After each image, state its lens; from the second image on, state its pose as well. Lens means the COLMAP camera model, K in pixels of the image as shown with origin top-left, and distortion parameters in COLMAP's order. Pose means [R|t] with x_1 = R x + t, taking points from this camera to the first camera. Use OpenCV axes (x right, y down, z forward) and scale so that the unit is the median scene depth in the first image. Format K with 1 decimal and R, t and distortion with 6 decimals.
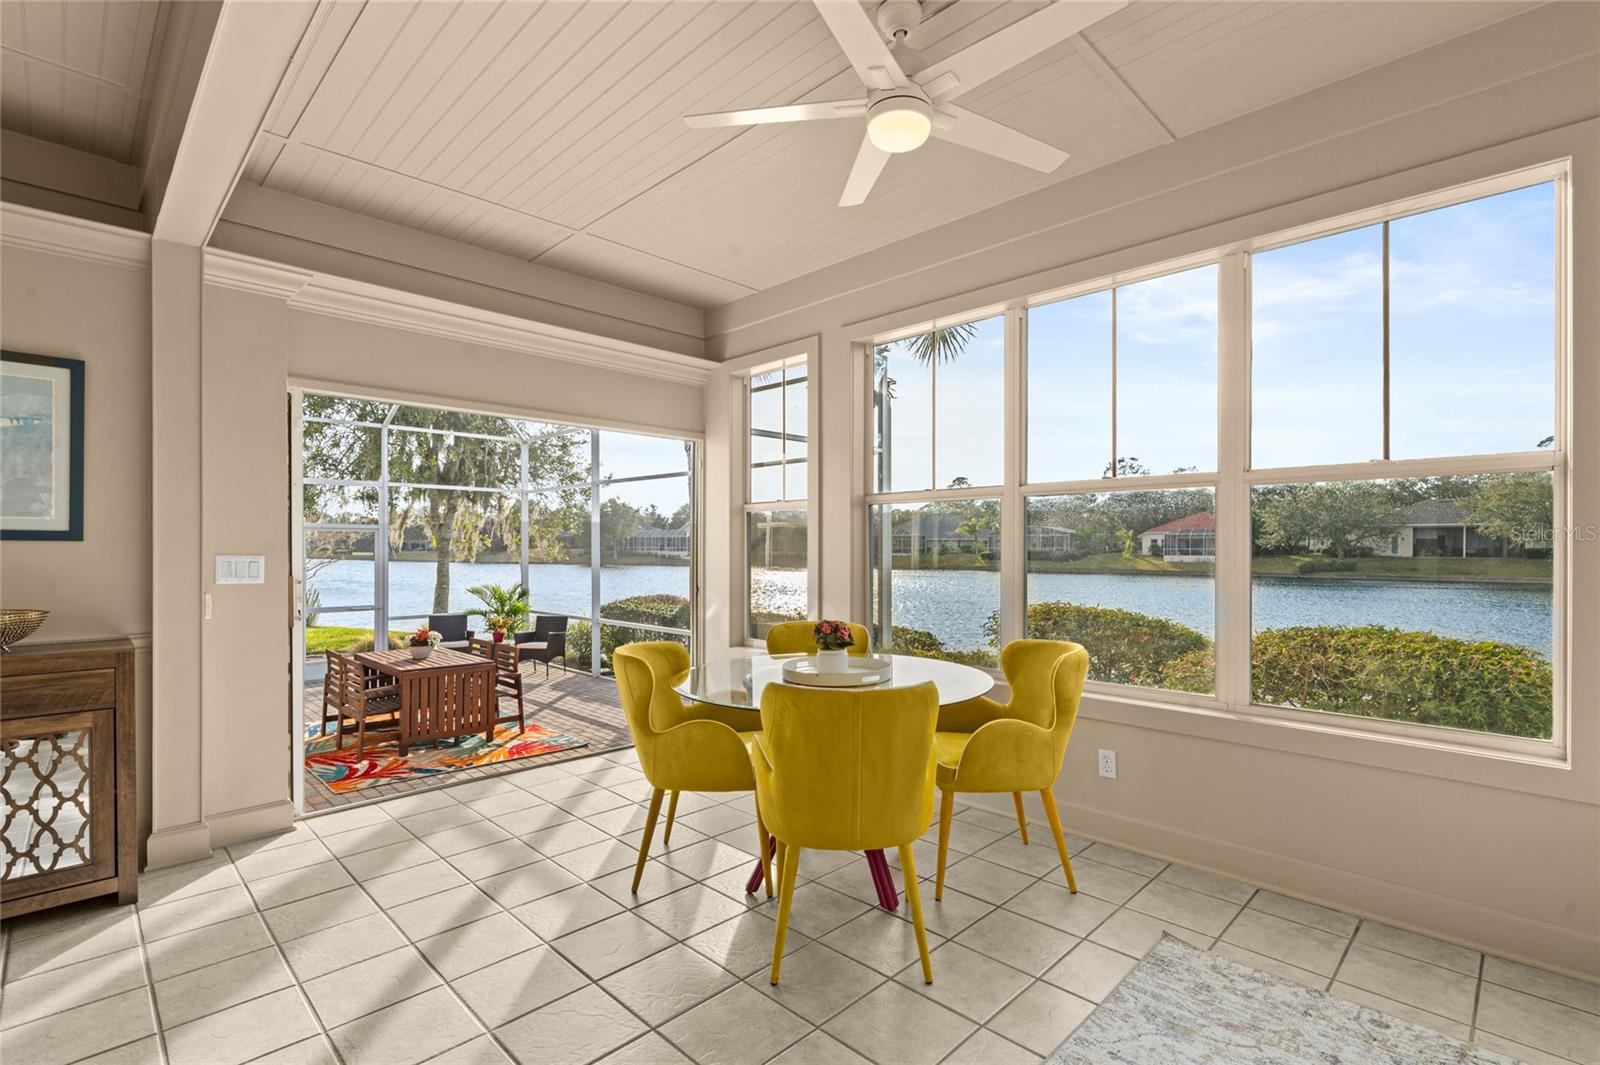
lens RADIAL K [[733.2, 0, 812.7], [0, 733.2, 544.7], [0, 0, 1]] dist [-0.004484, 0.000859]
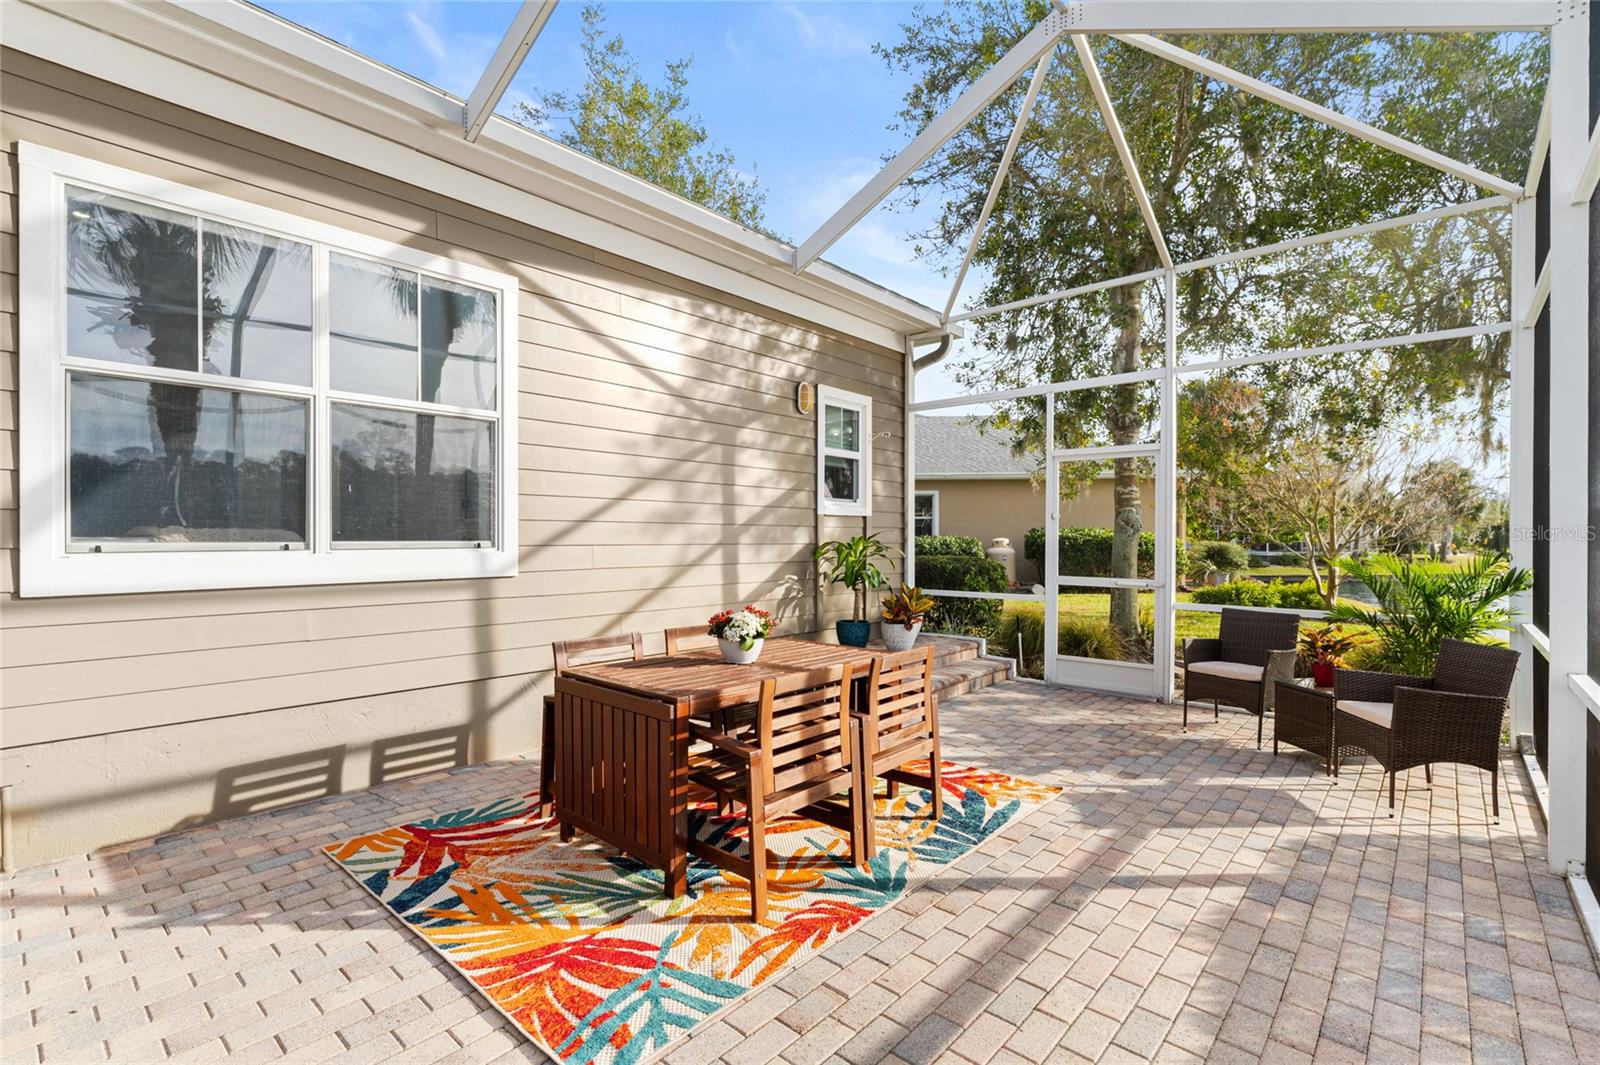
lens RADIAL K [[733.2, 0, 814.4], [0, 733.2, 538.9], [0, 0, 1]] dist [-0.004484, 0.000859]
pose [[0.064428, 0.000857, -0.997922, -0.036681], [0.000662, 0.999999, 0.000901, 0.071281], [0.997922, -0.000718, 0.064428, 1.016266]]
